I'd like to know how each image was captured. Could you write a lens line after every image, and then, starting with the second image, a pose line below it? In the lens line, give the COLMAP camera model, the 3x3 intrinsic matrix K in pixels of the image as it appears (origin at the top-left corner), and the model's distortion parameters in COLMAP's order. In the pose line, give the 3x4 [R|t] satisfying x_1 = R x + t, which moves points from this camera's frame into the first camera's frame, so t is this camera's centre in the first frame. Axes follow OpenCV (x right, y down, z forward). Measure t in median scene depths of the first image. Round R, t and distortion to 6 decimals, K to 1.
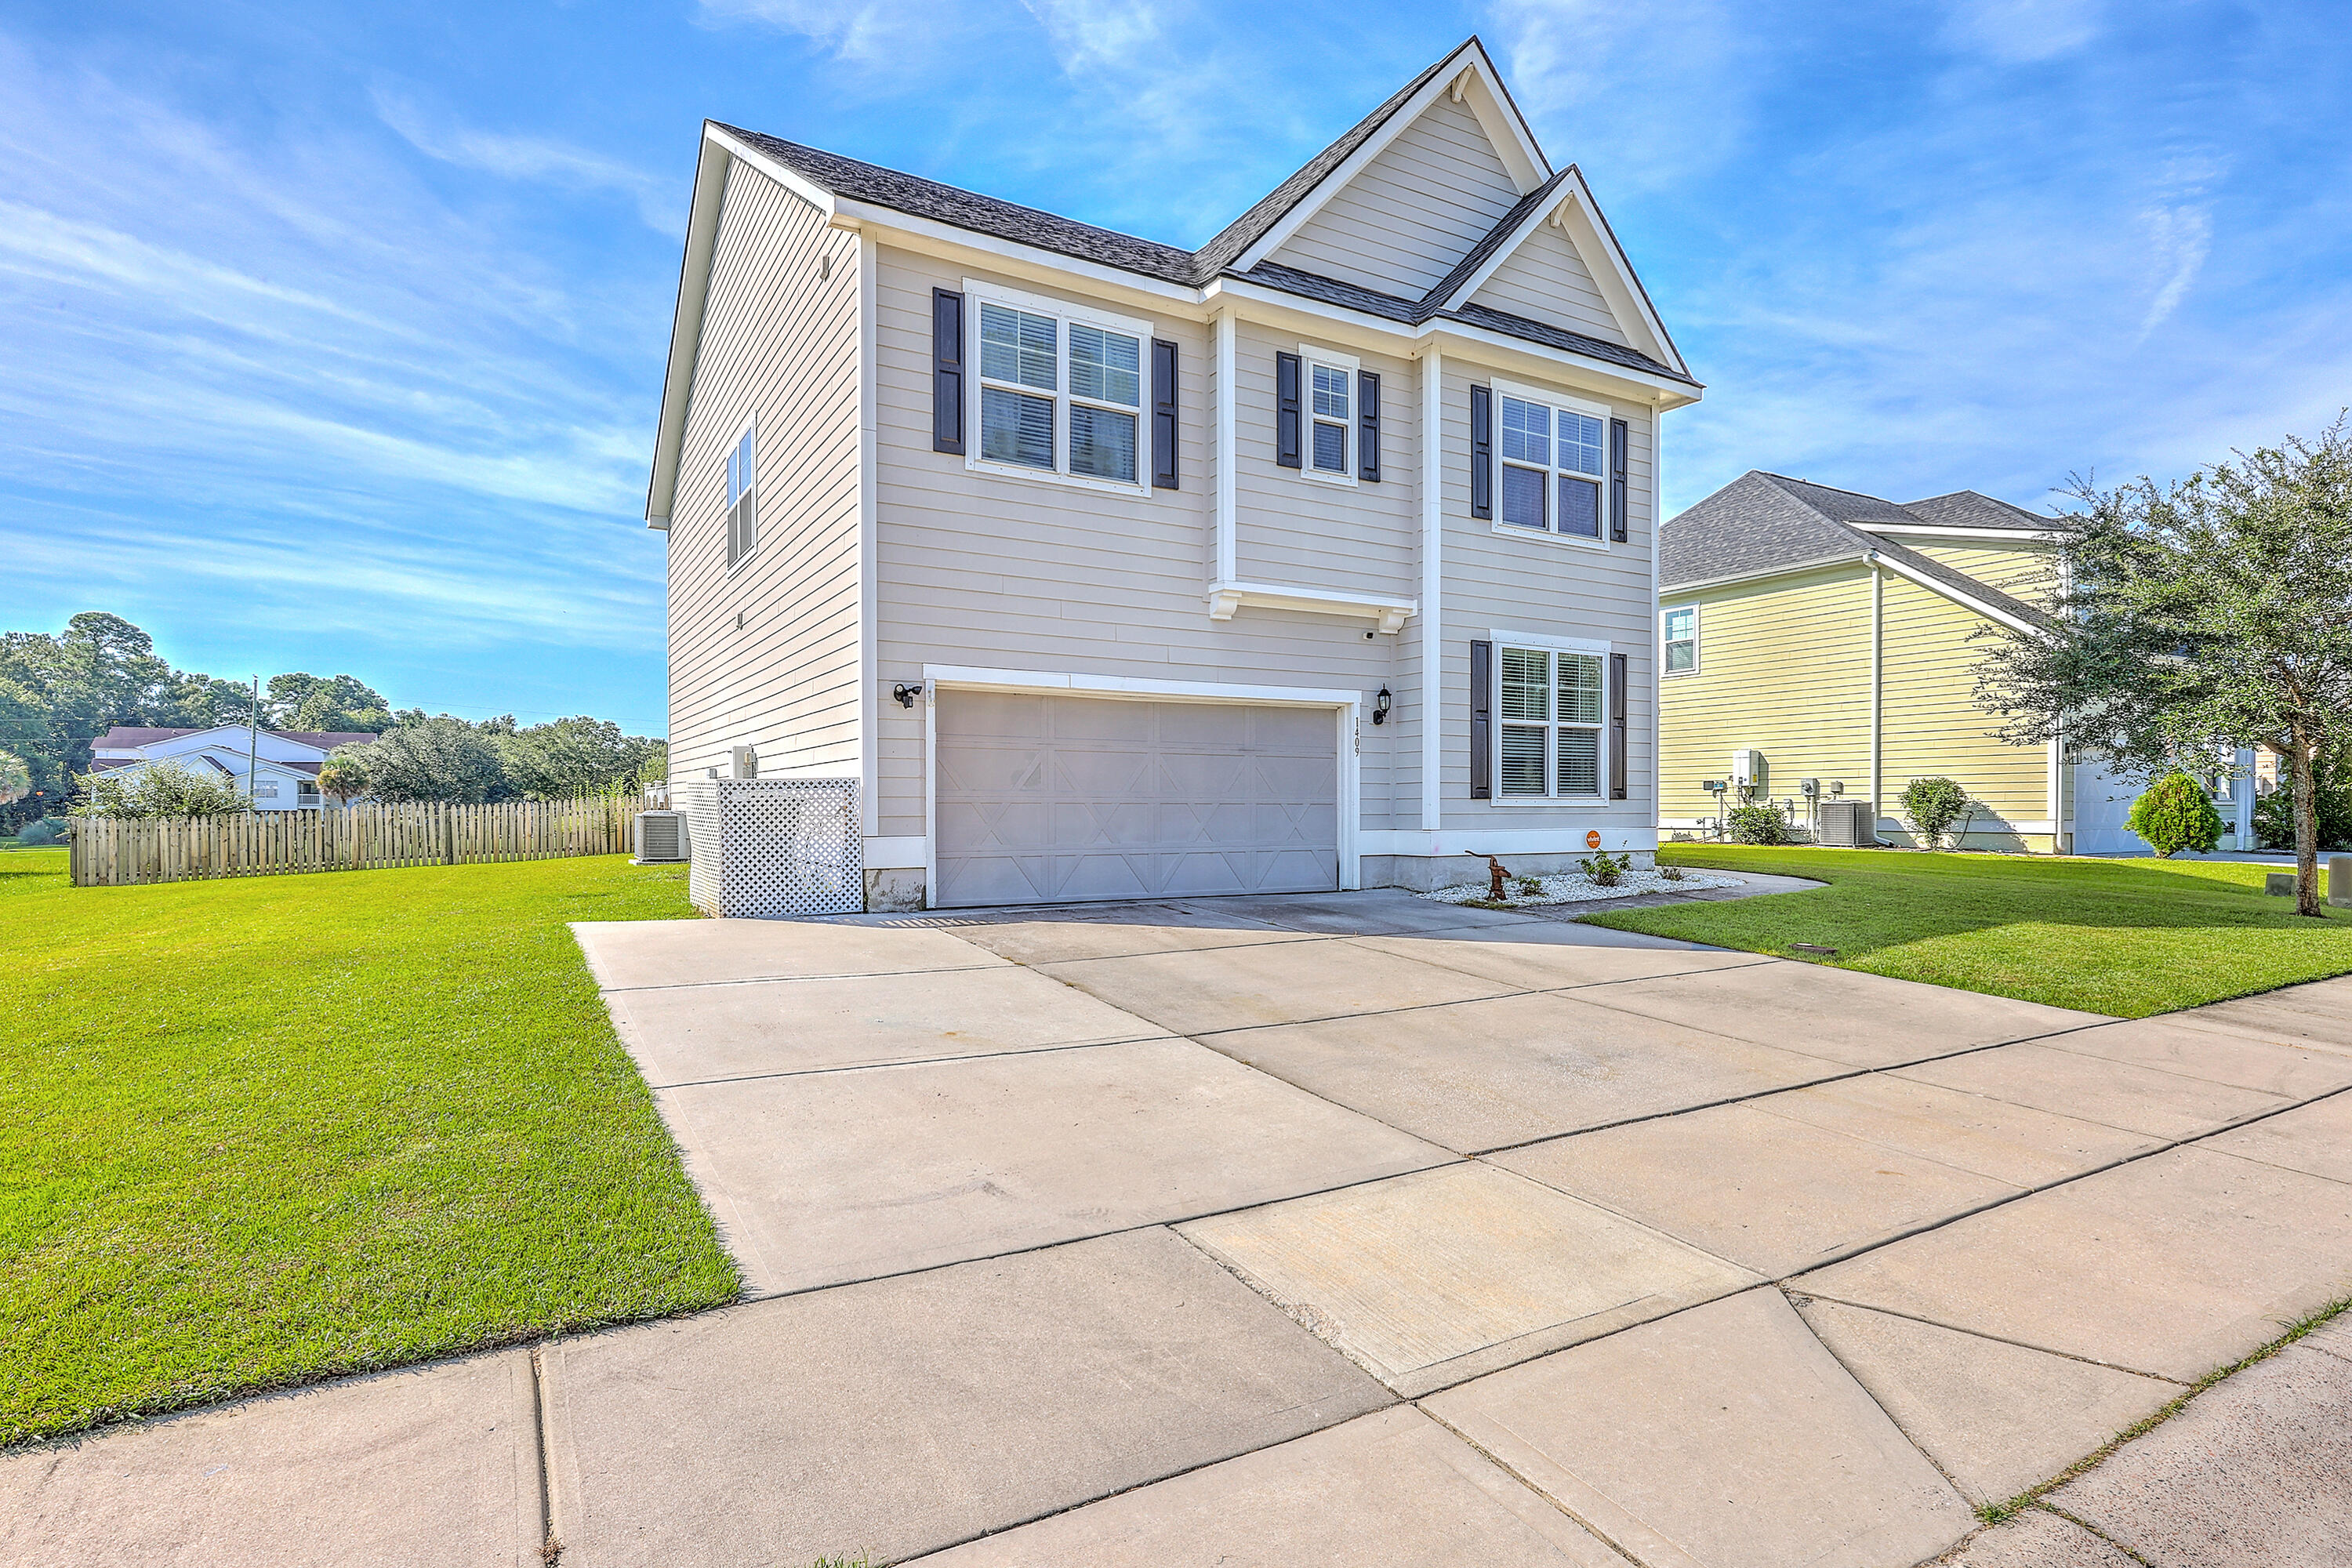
lens RADIAL K [[1185.5, 0, 1174.0], [0, 1185.5, 795.7], [0, 0, 1]] dist [0.004539, 0.000508]
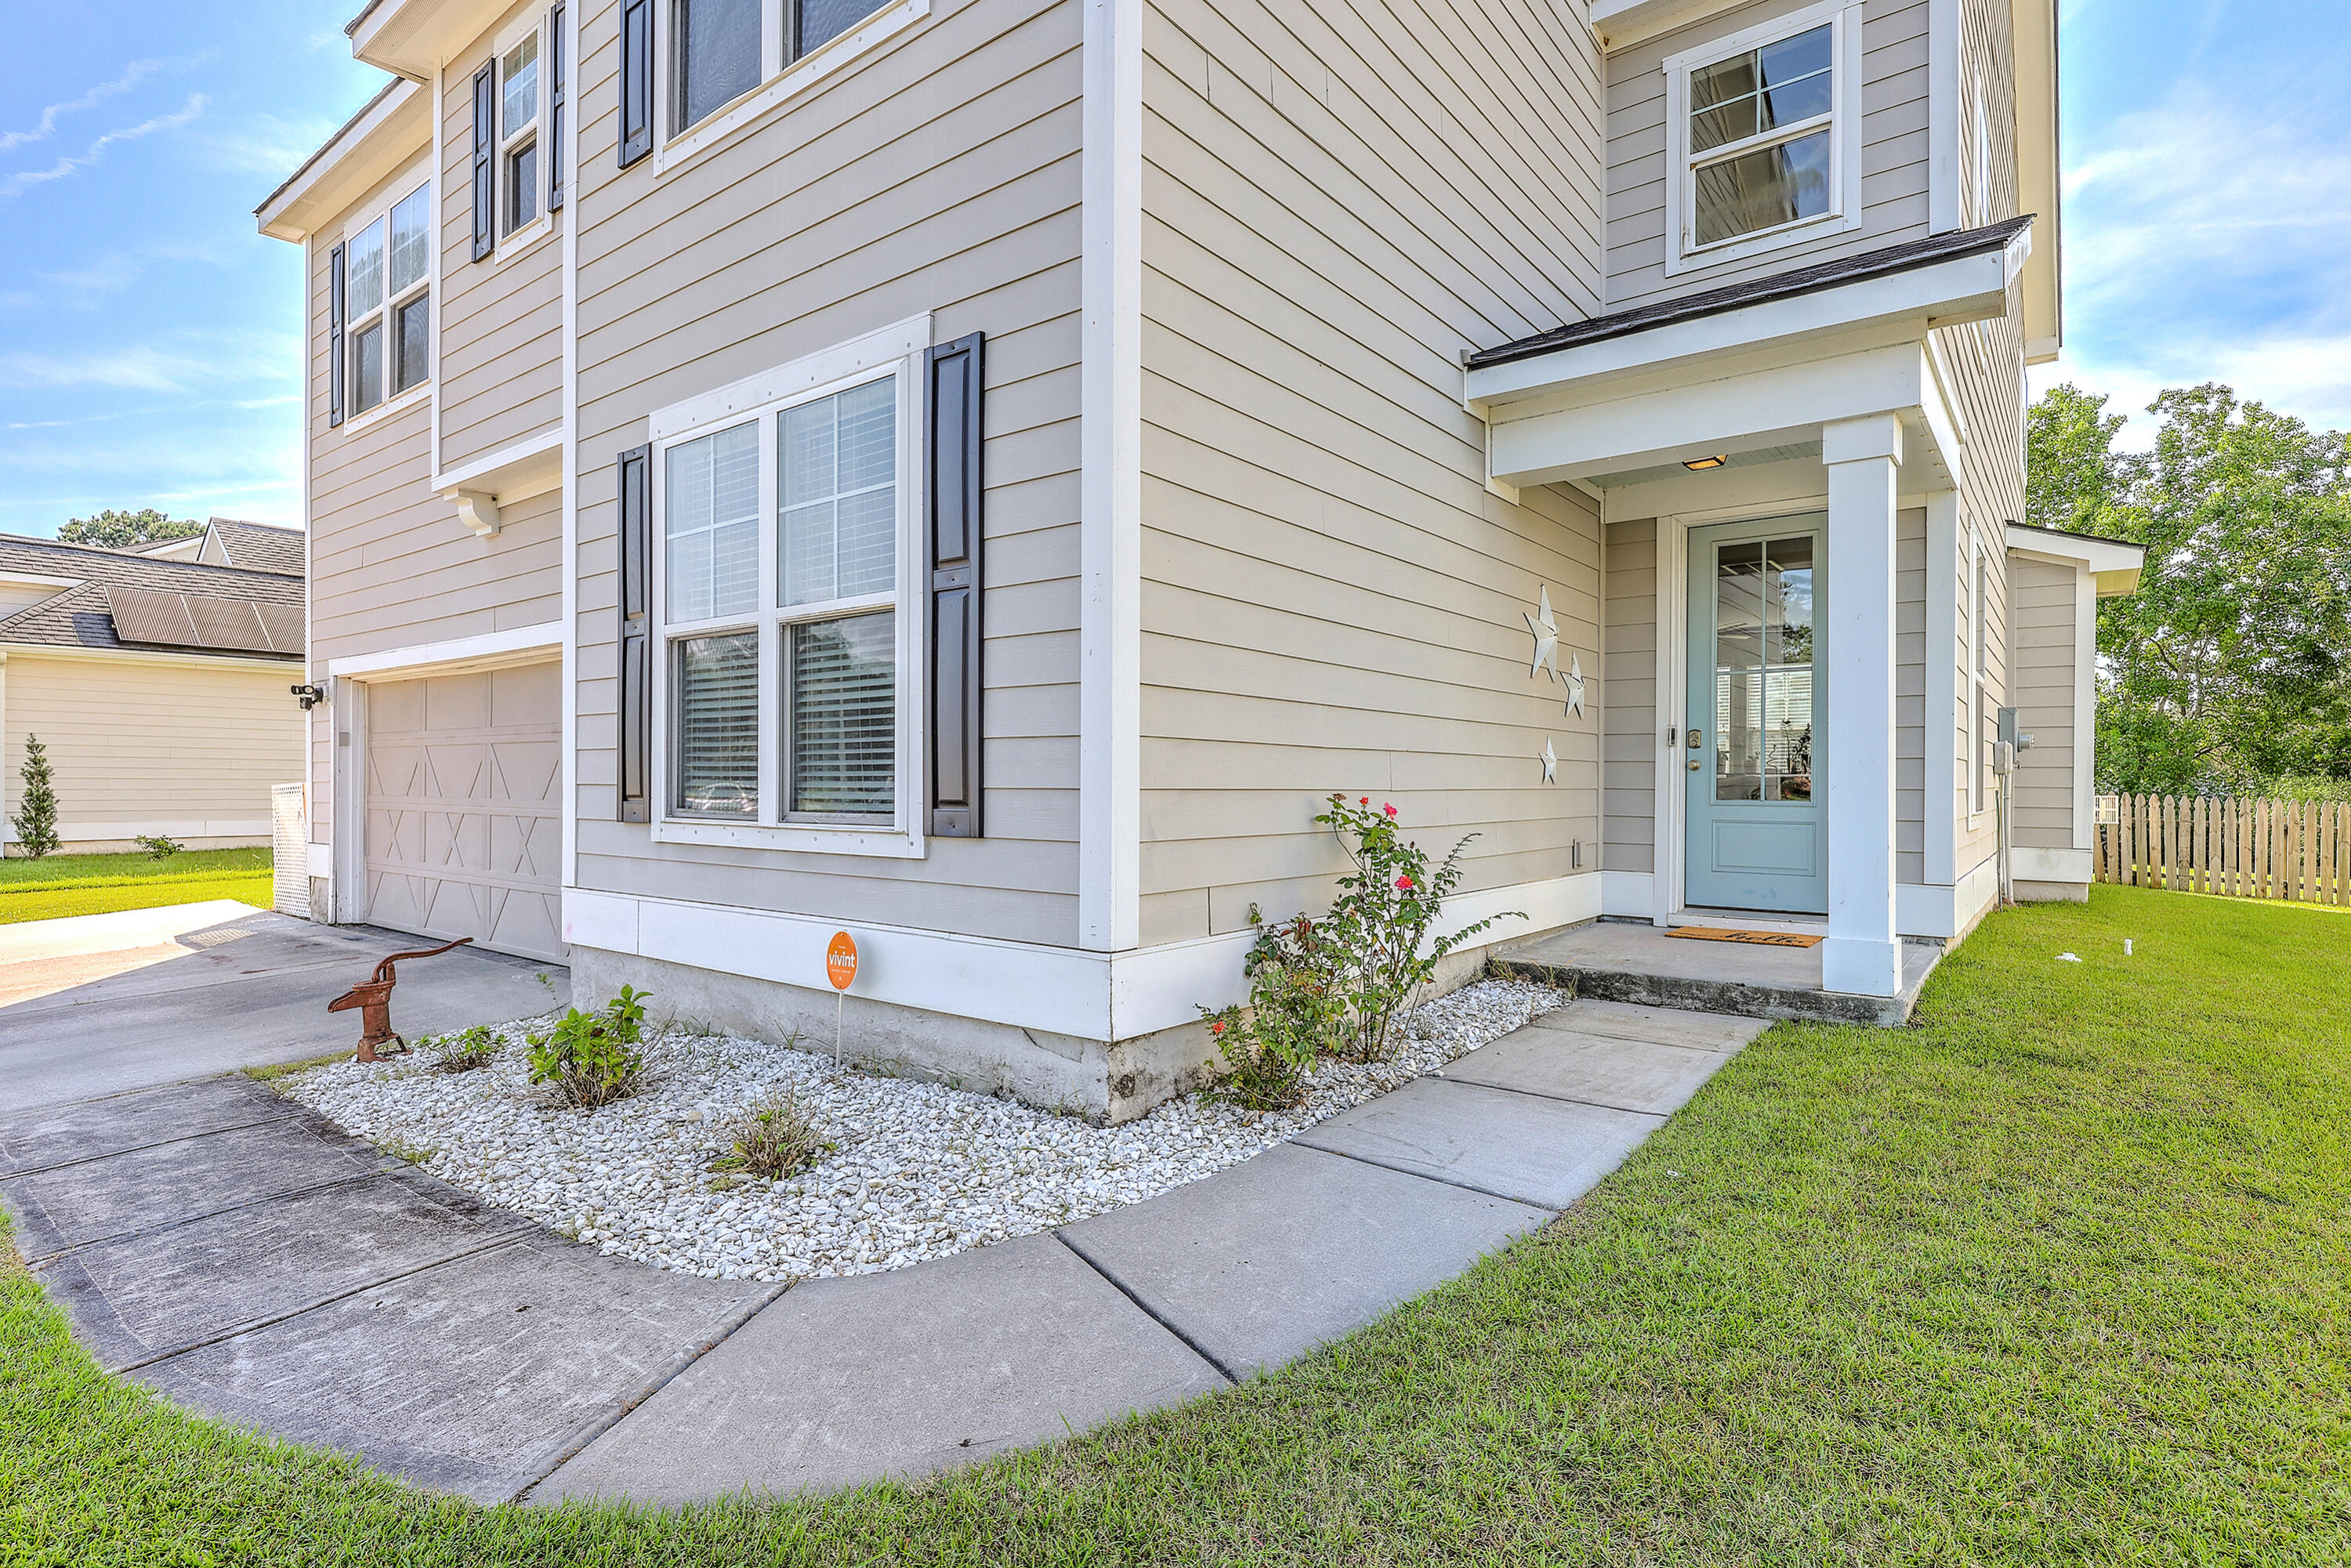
lens RADIAL K [[1185.0, 0, 1188.9], [0, 1185.0, 779.2], [0, 0, 1]] dist [0.004539, 0.000508]
pose [[0.386679, -0.000240, -0.922214, 0.725289], [0.007757, 0.999965, 0.002992, -0.012645], [0.922182, -0.008310, 0.386668, 1.021797]]
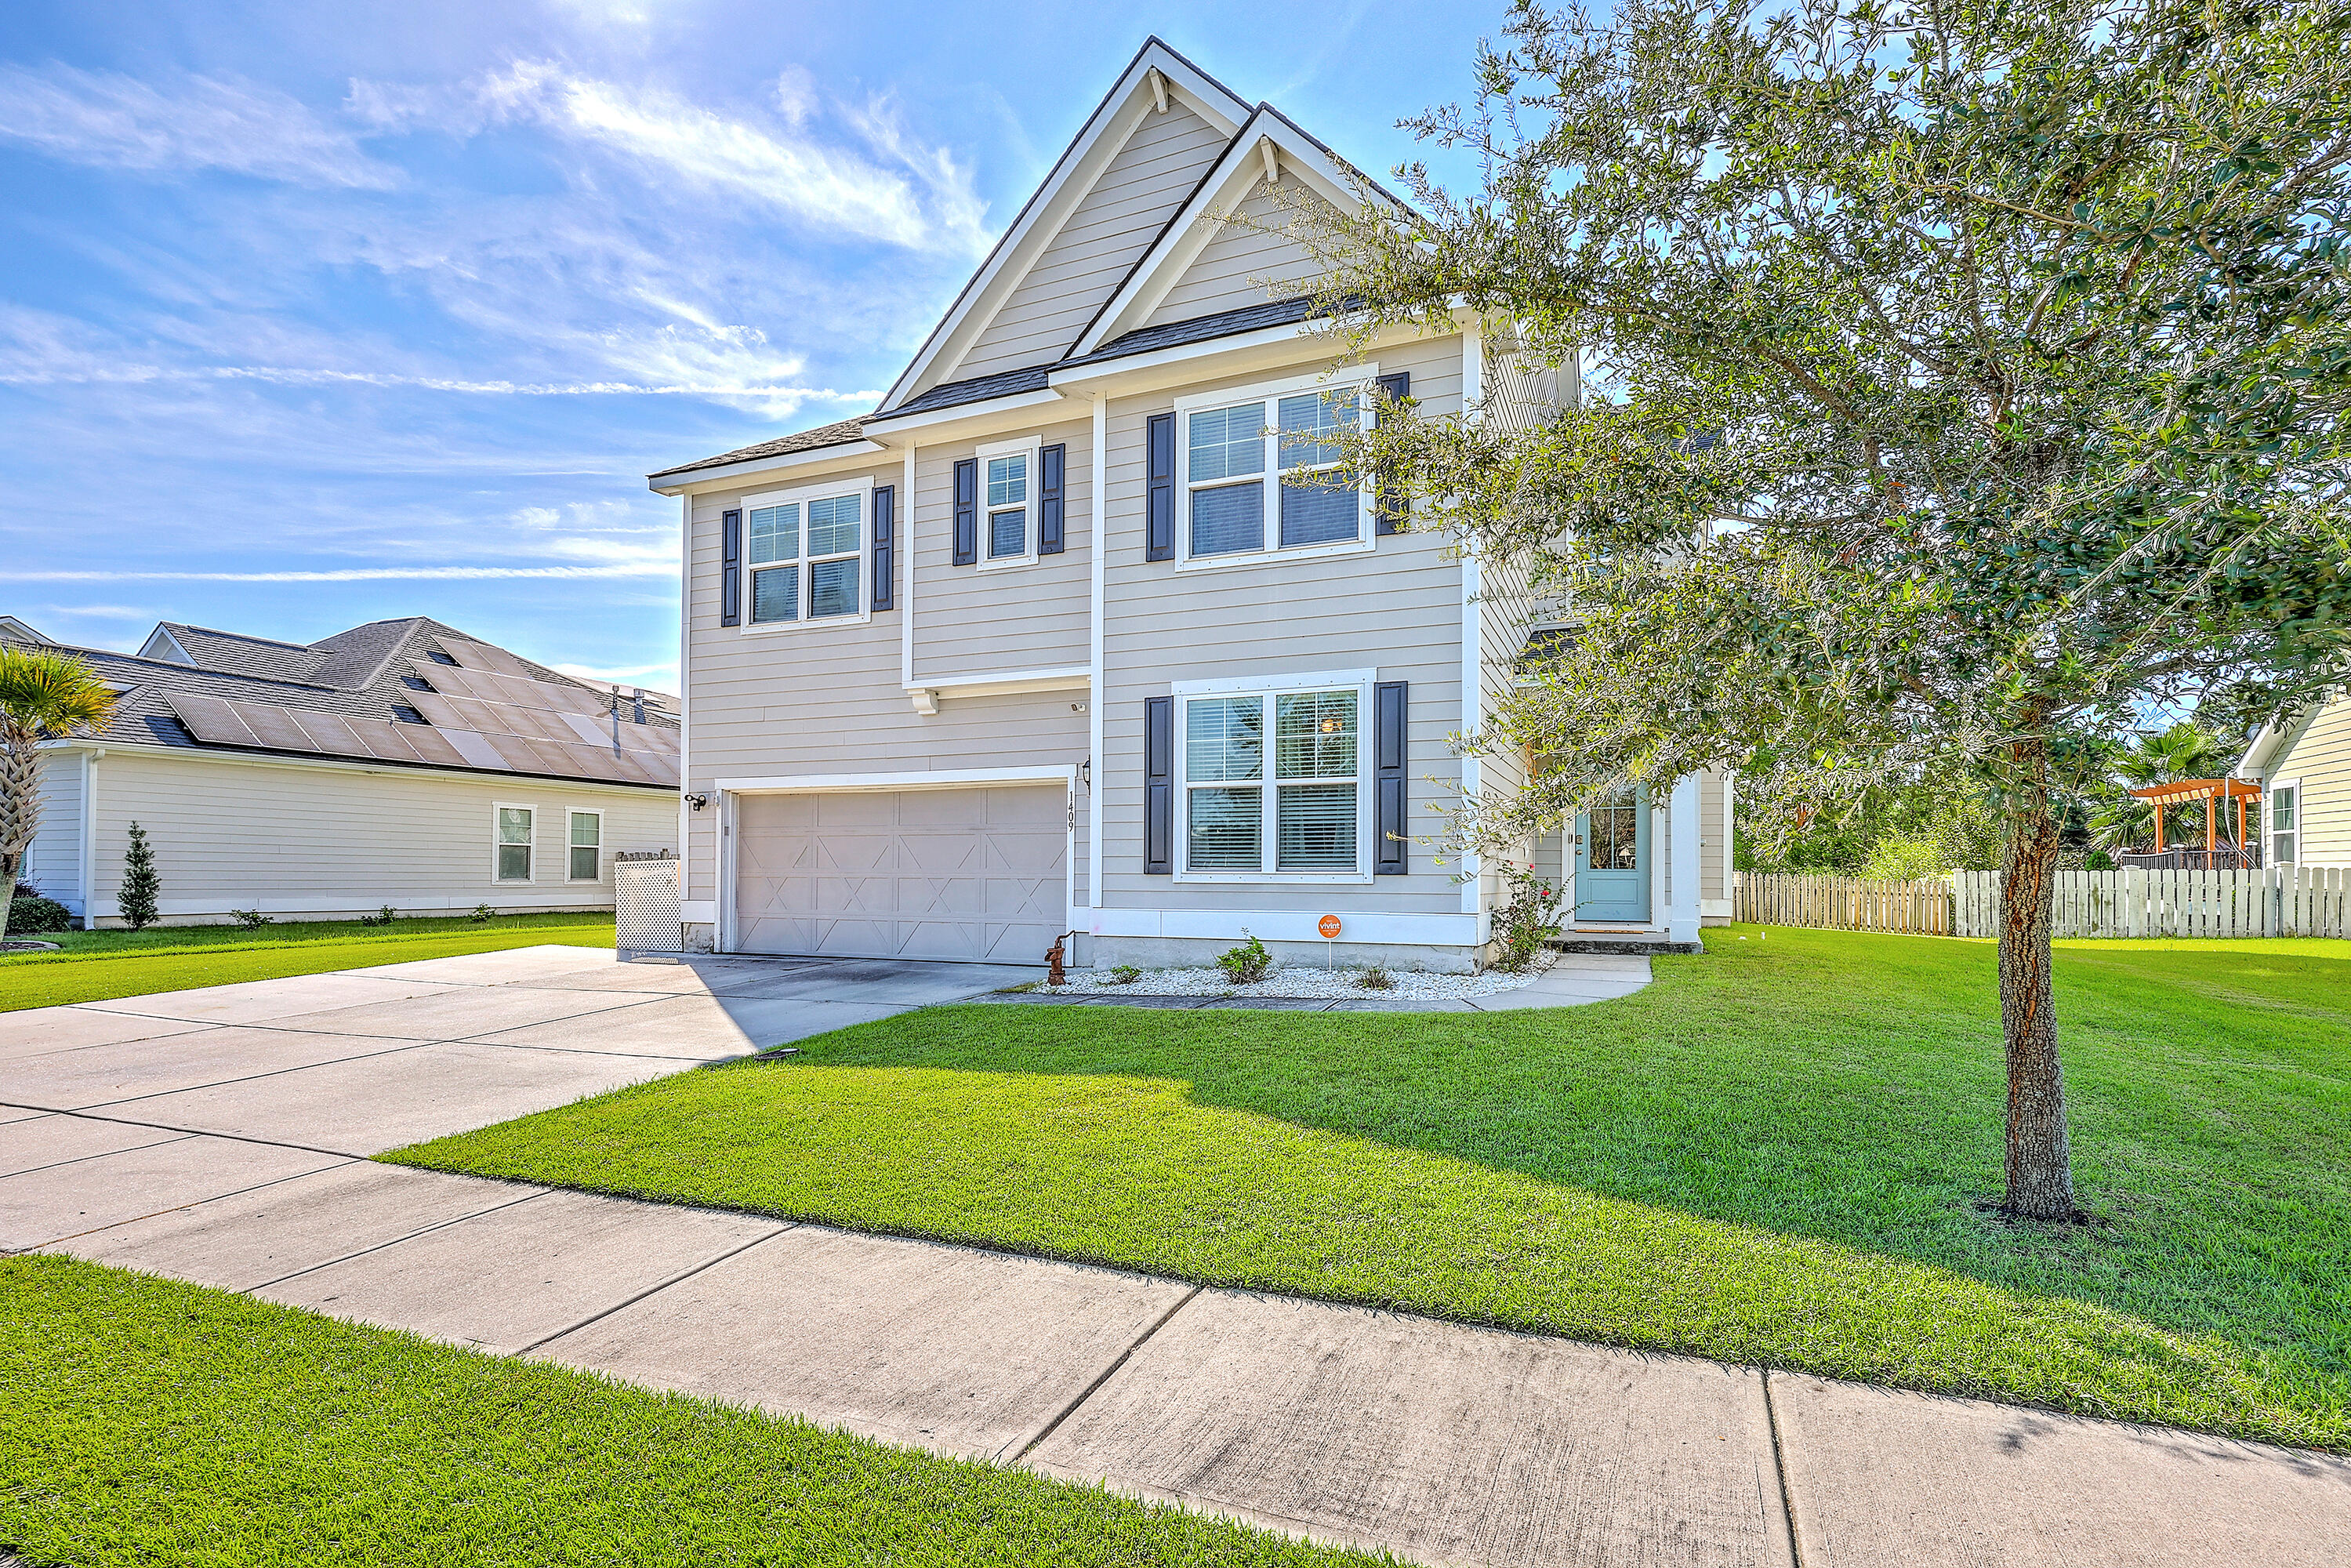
lens RADIAL K [[1190.0, 0, 1076.8], [0, 1190.0, 855.7], [0, 0, 1]] dist [0.000134, -0.000116]
pose [[0.564363, -0.013453, -0.825417, 0.963744], [0.003298, 0.999896, -0.014042, 0.000964], [0.825520, 0.005203, 0.564349, 0.443822]]
